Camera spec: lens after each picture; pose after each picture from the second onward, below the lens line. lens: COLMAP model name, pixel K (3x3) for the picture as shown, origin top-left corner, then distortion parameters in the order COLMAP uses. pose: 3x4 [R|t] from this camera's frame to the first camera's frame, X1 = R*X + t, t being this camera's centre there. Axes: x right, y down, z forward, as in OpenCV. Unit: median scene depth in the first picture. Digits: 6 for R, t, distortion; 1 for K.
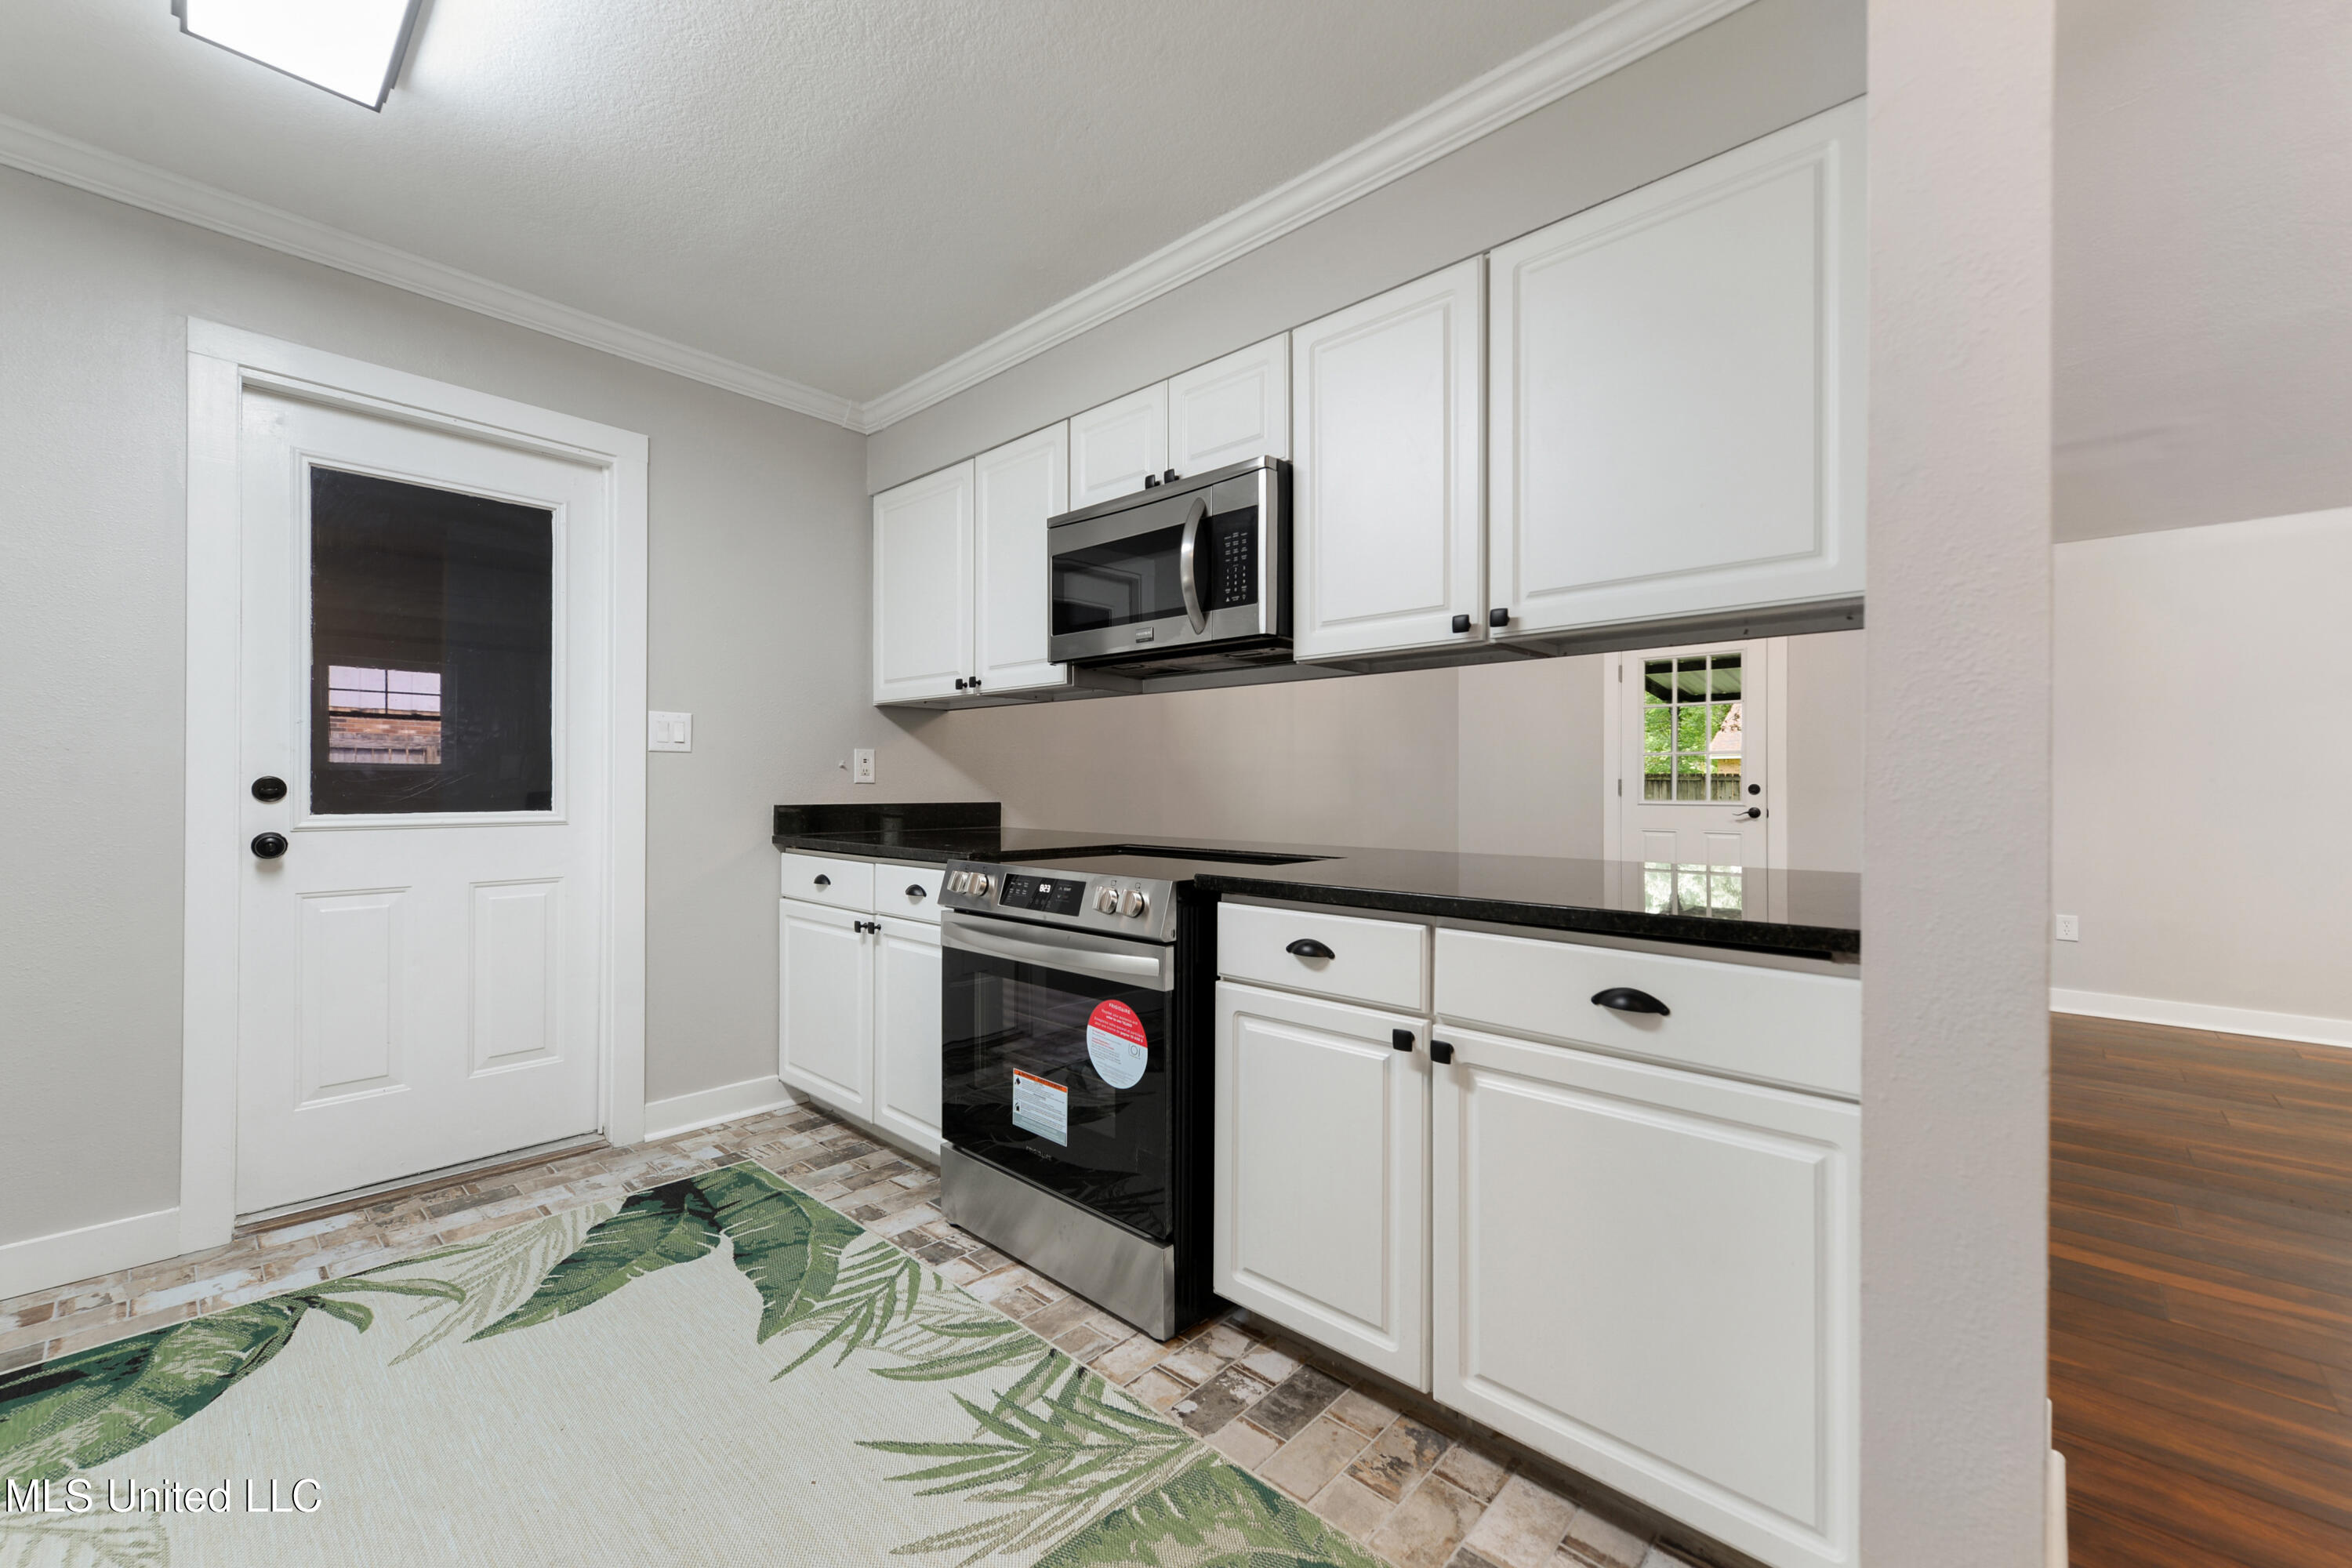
lens RADIAL K [[952.4, 0, 1142.8], [0, 952.4, 788.7], [0, 0, 1]] dist [0.001114, -0.000116]
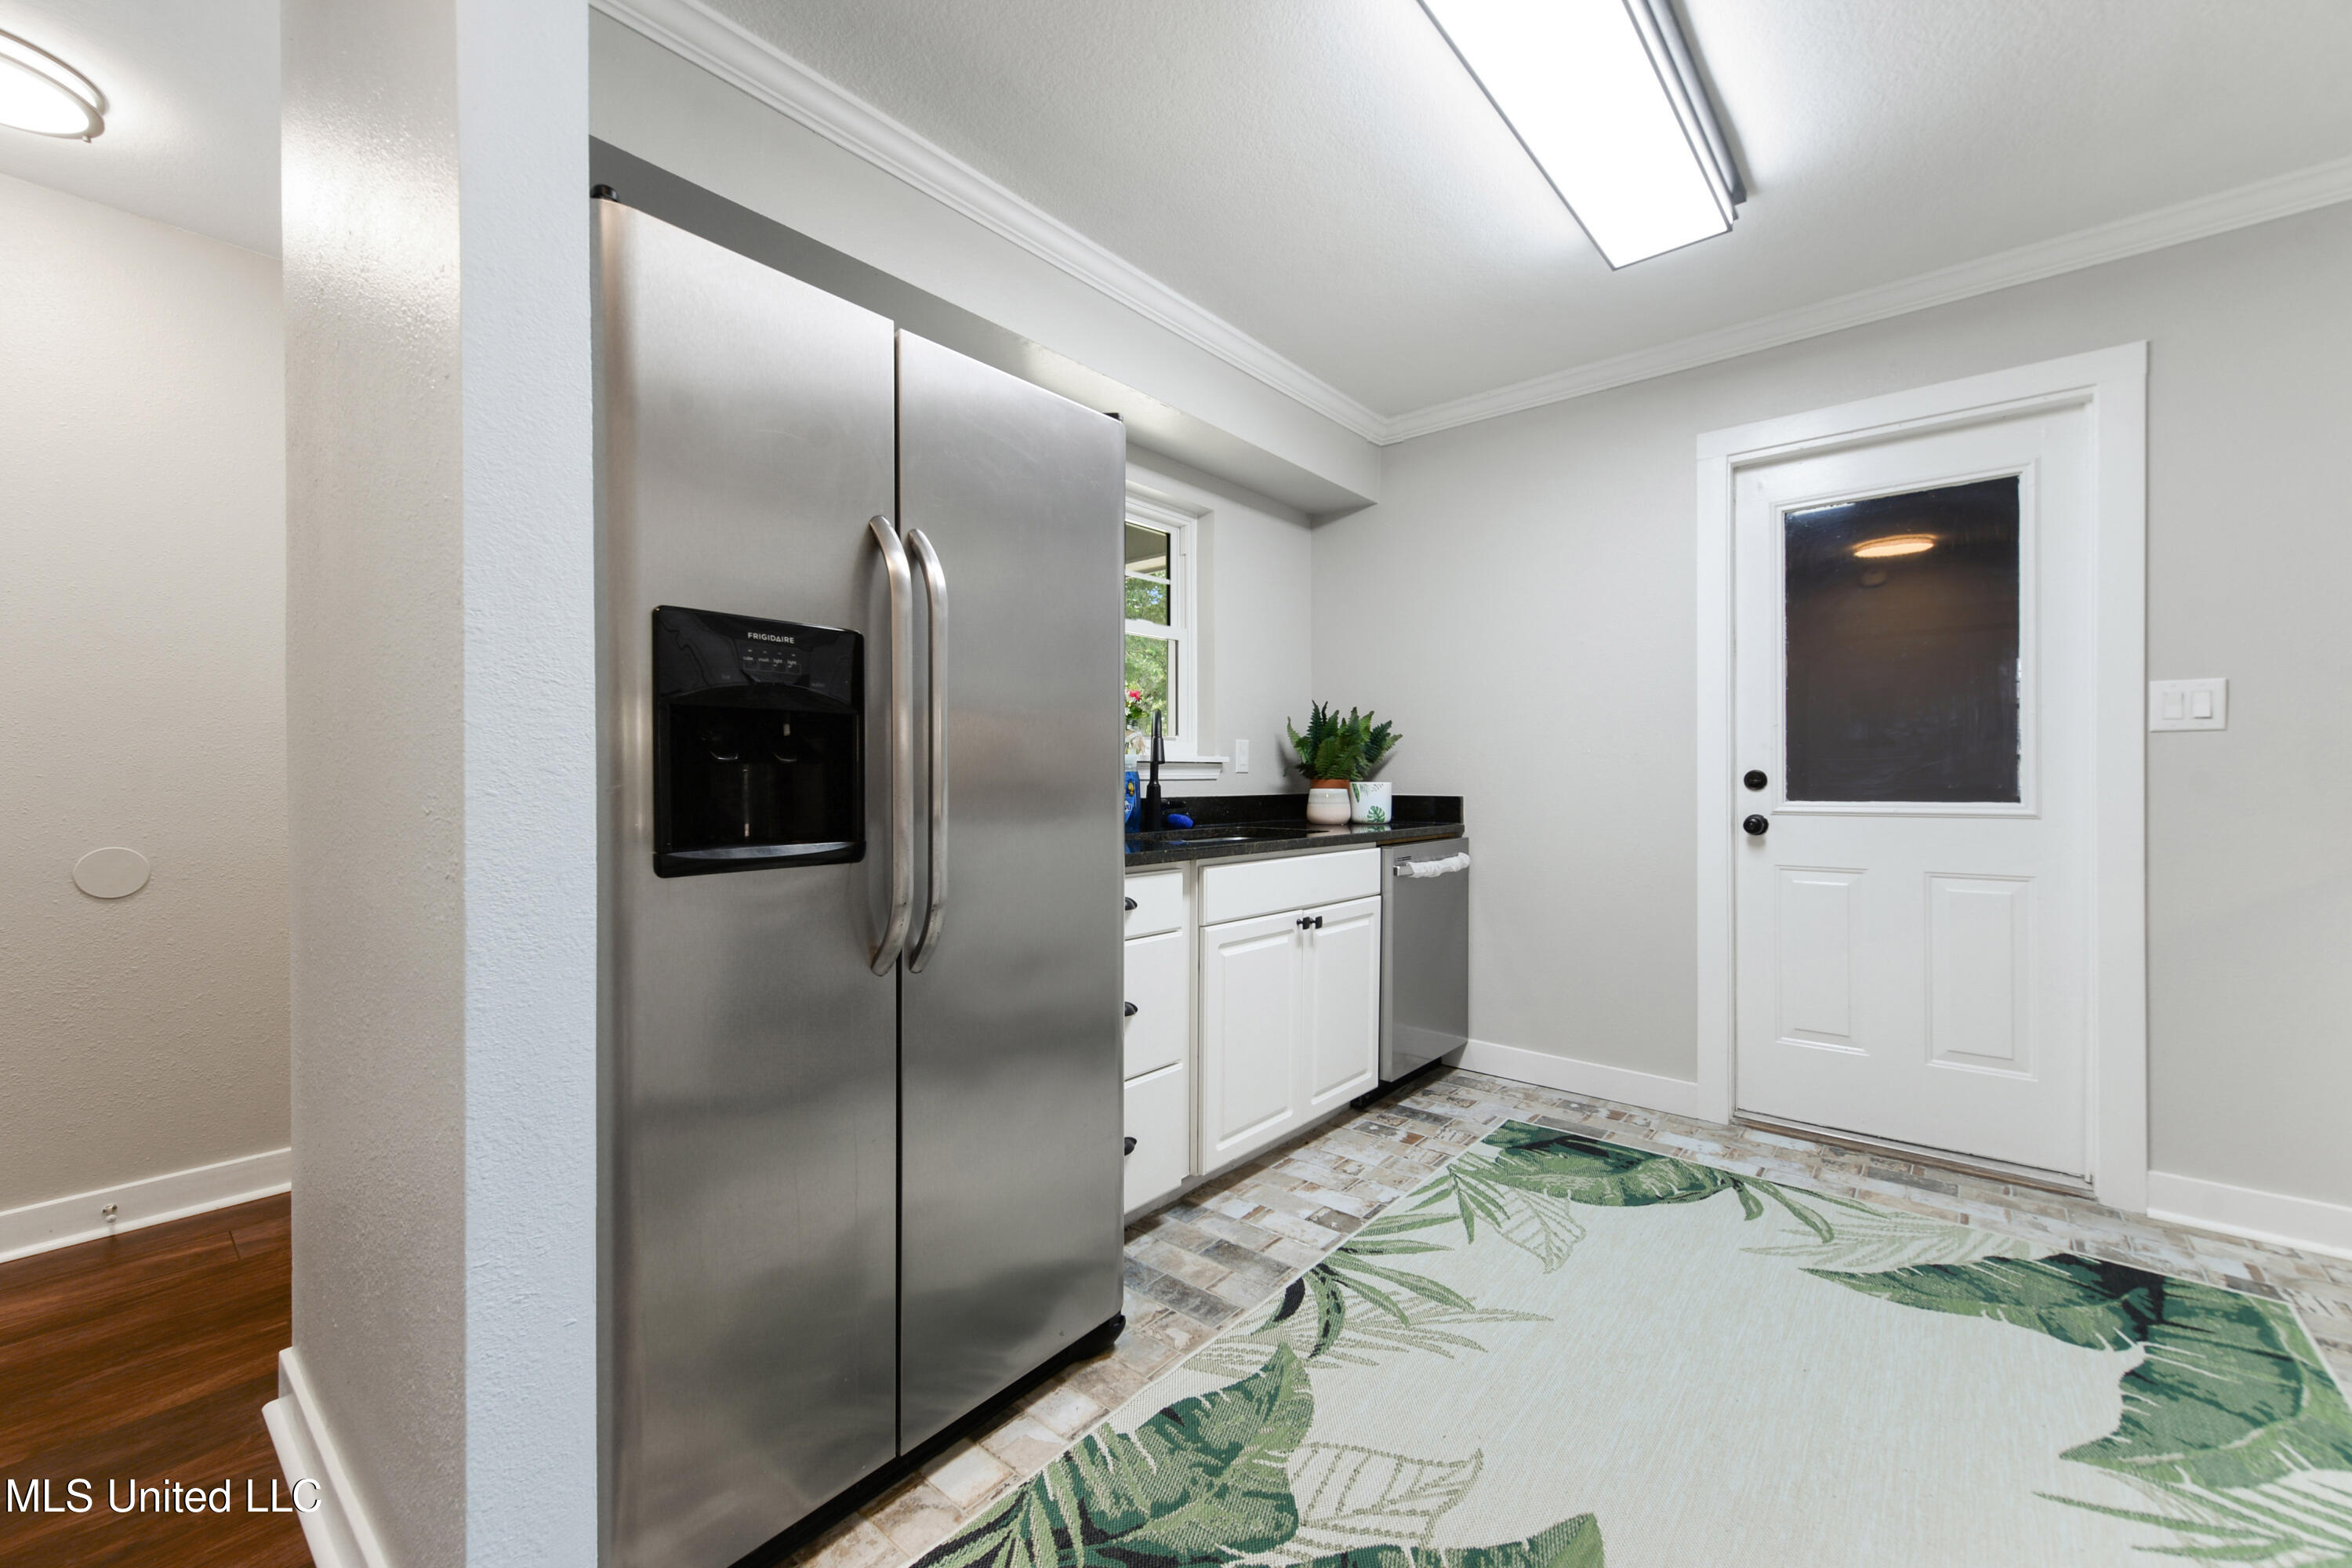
lens RADIAL K [[952.4, 0, 1142.8], [0, 952.4, 788.7], [0, 0, 1]] dist [0.001114, -0.000116]
pose [[0.014595, 0.005867, -0.999876, 0.334359], [0.000982, 0.999982, 0.005882, 0.003613], [0.999893, -0.001068, 0.014589, 0.170234]]
